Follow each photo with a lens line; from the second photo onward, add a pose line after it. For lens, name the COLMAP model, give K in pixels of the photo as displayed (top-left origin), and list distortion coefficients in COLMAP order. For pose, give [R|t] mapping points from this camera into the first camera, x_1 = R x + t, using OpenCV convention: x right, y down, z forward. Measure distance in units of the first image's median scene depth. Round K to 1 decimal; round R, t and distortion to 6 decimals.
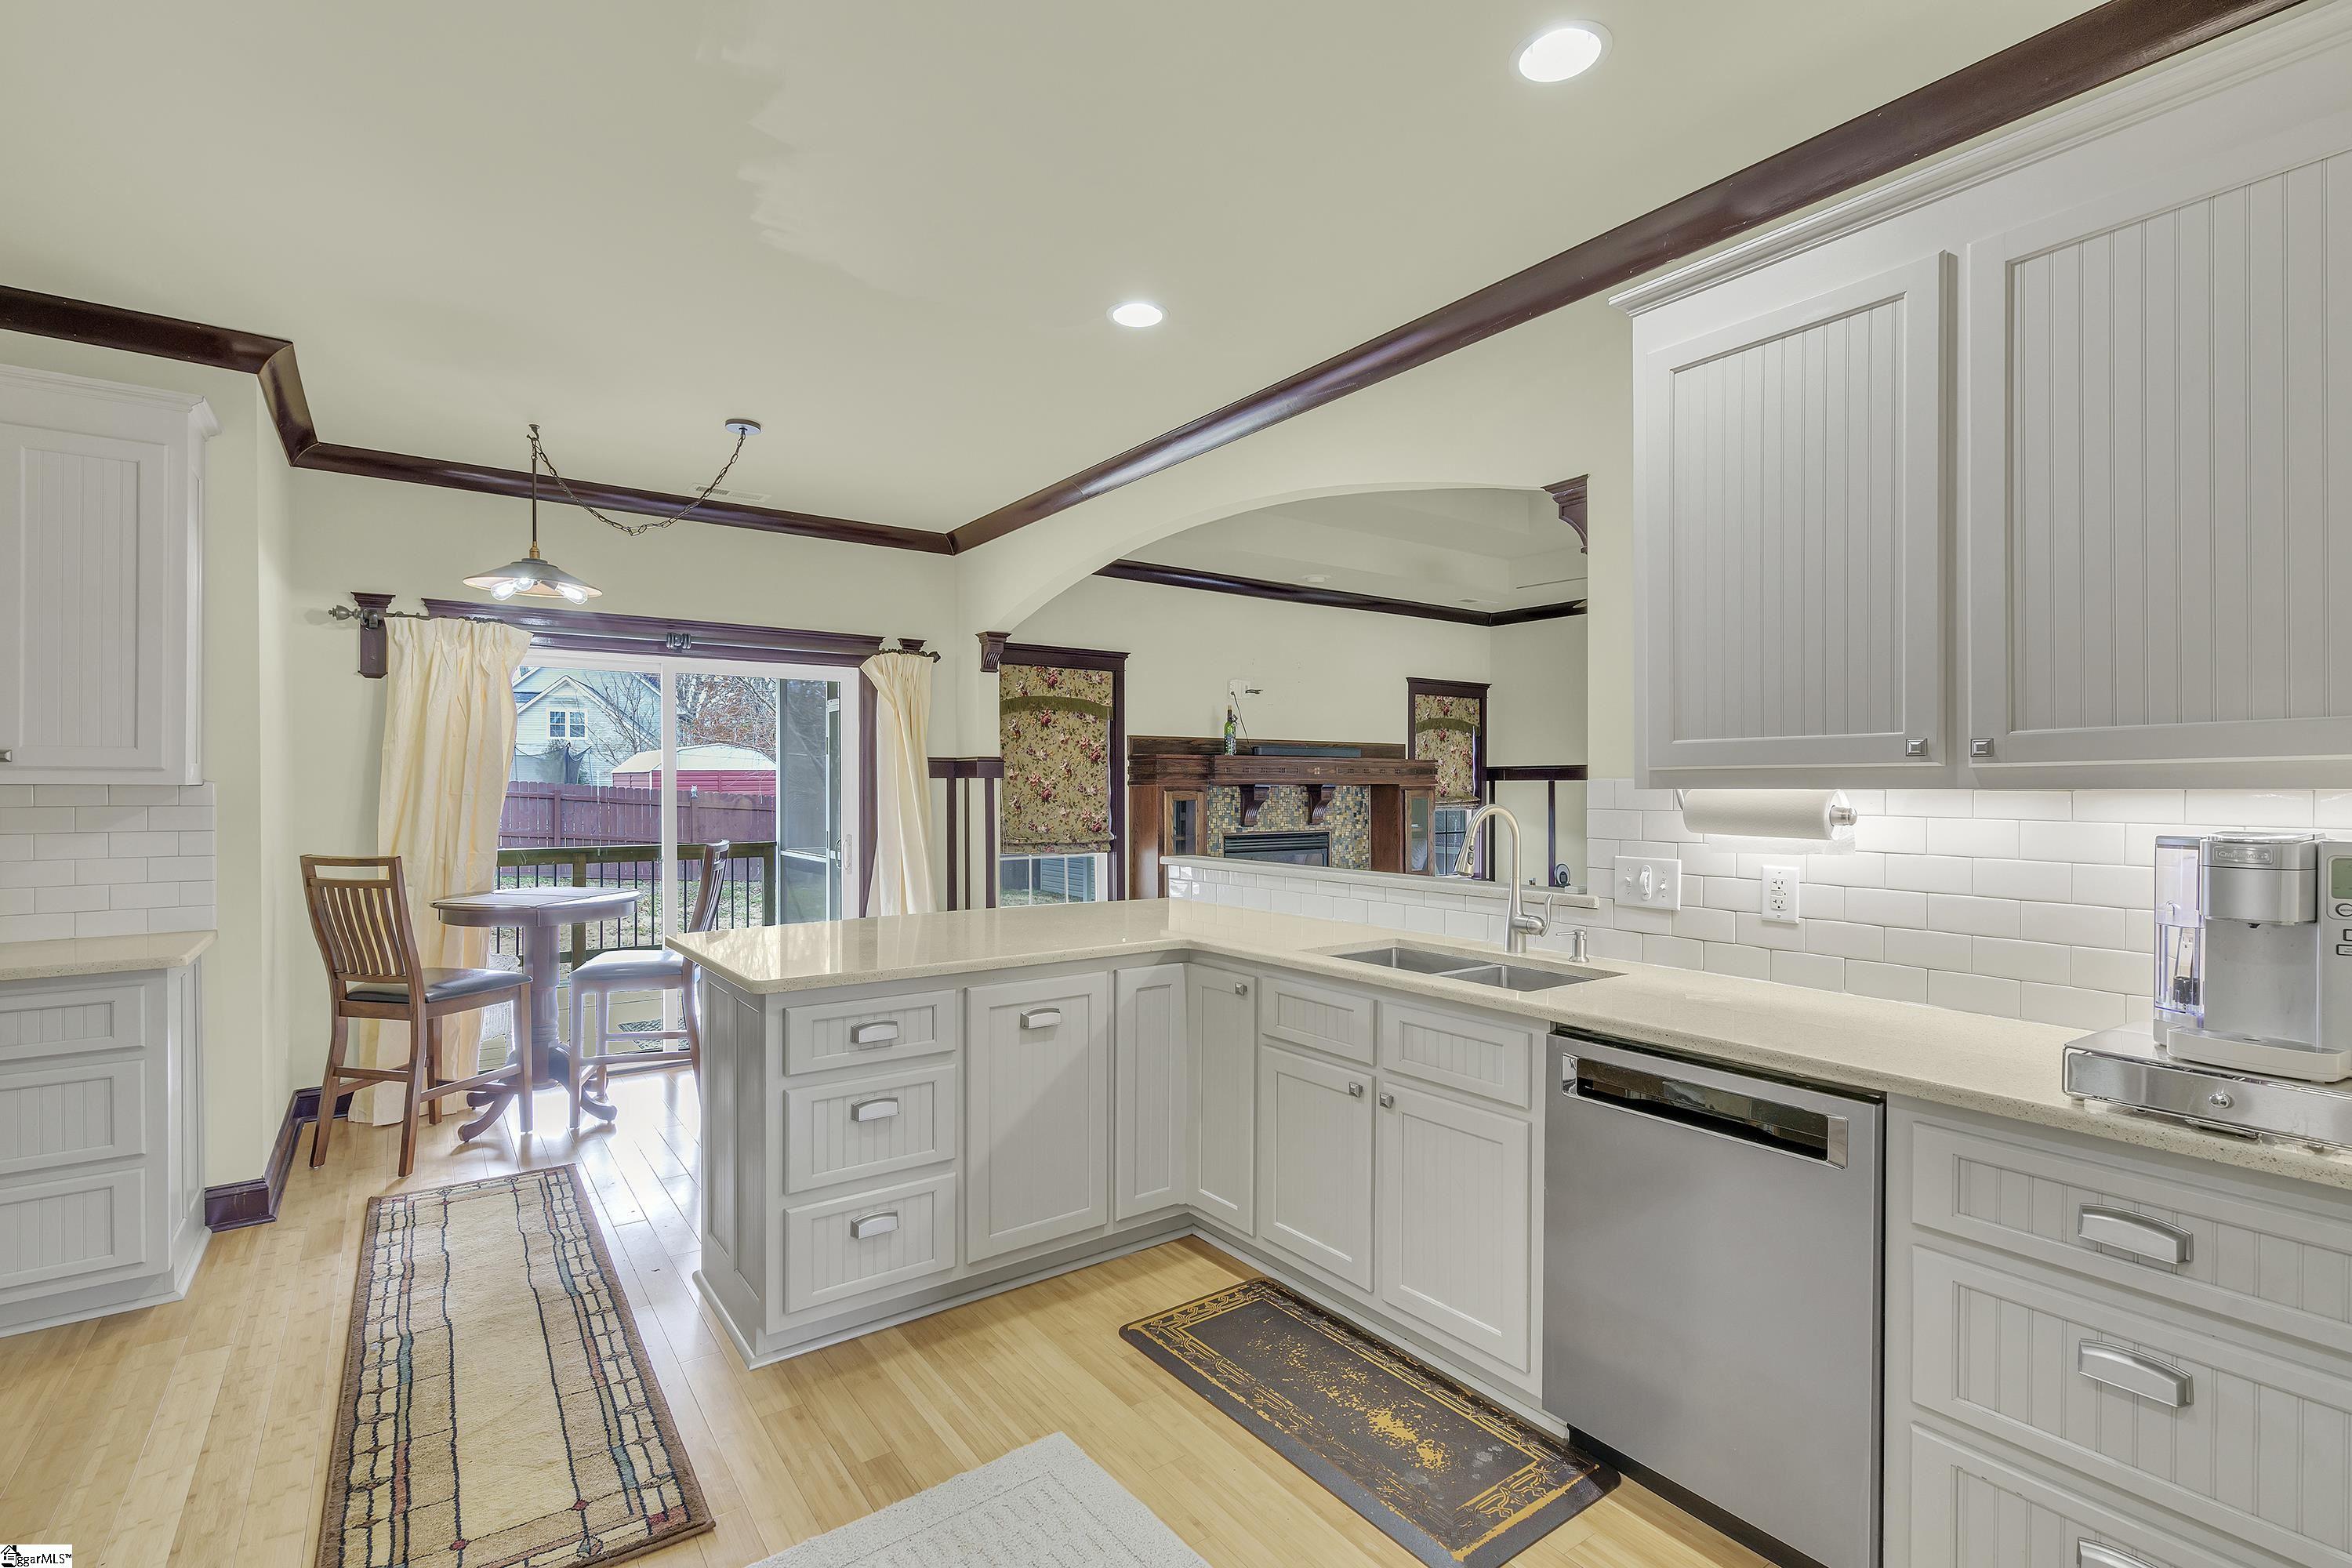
lens RADIAL K [[1069.6, 0, 1179.1], [0, 1069.6, 790.6], [0, 0, 1]] dist [-0.001883, 0.000035]
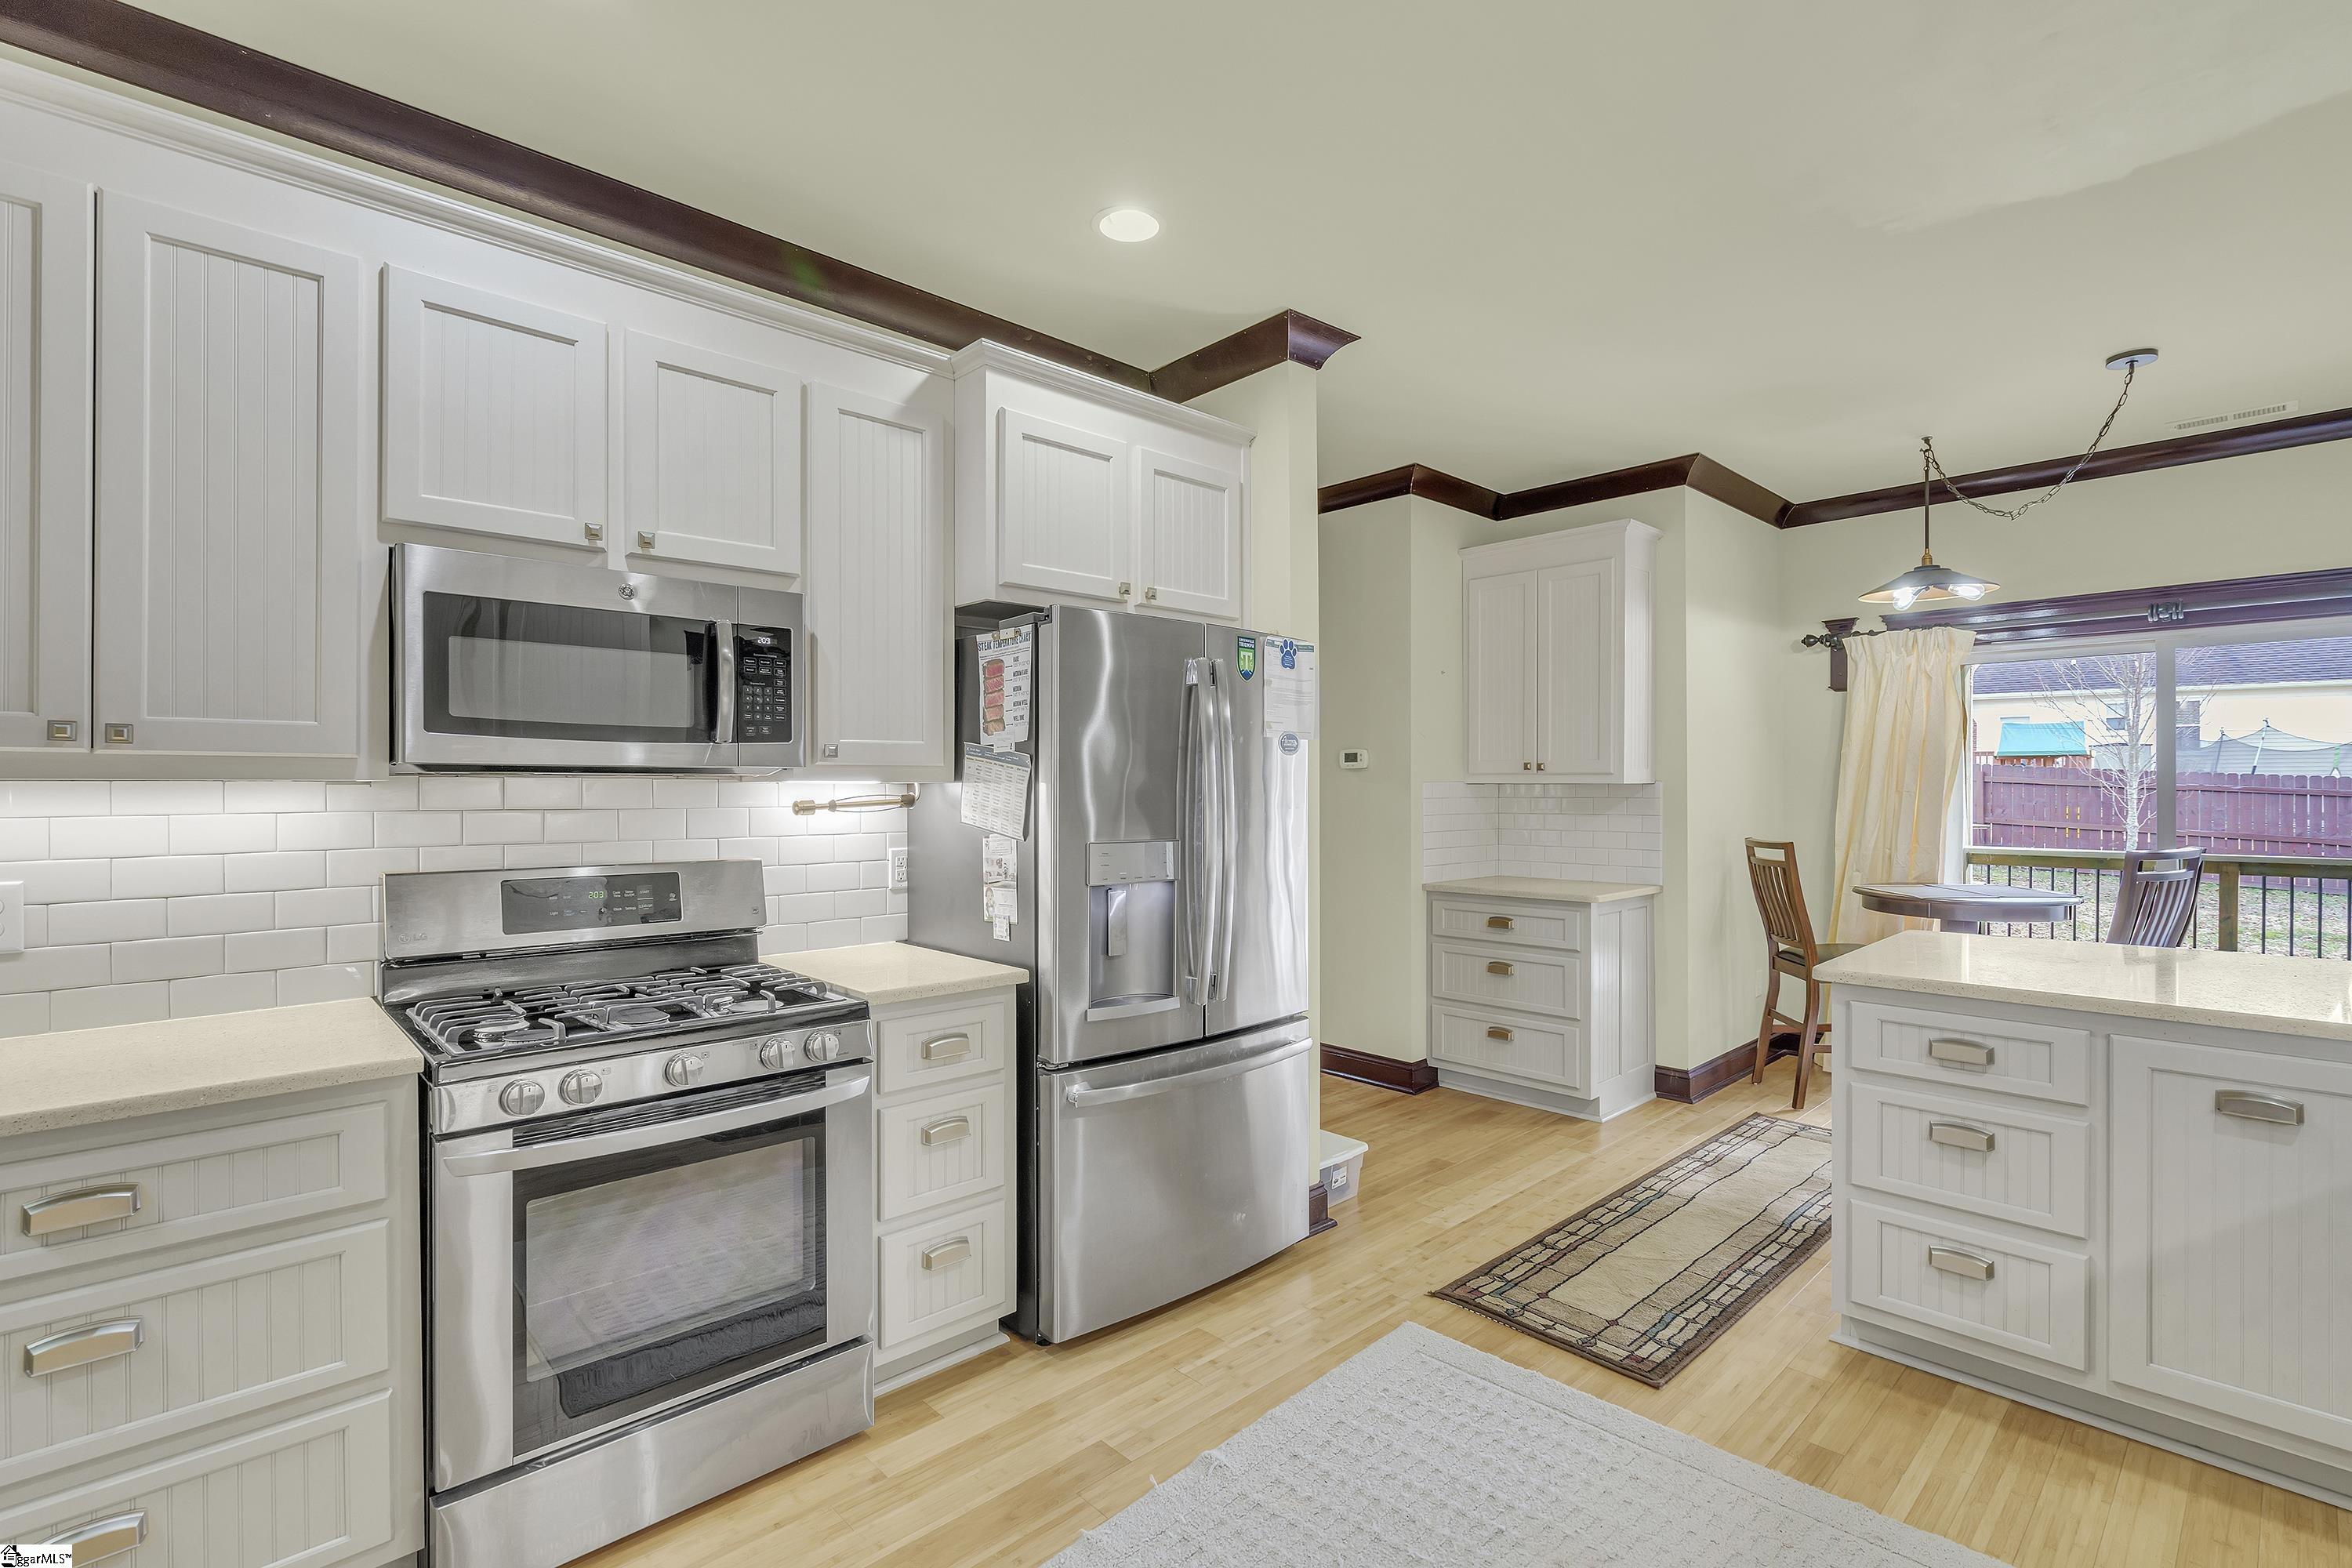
lens RADIAL K [[1069.6, 0, 1179.1], [0, 1069.6, 790.6], [0, 0, 1]] dist [-0.001883, 0.000035]
pose [[0.133714, 0.003077, -0.991015, 0.495234], [0.000637, 0.999995, 0.003191, -0.001481], [0.991020, -0.001058, 0.133711, 0.202513]]
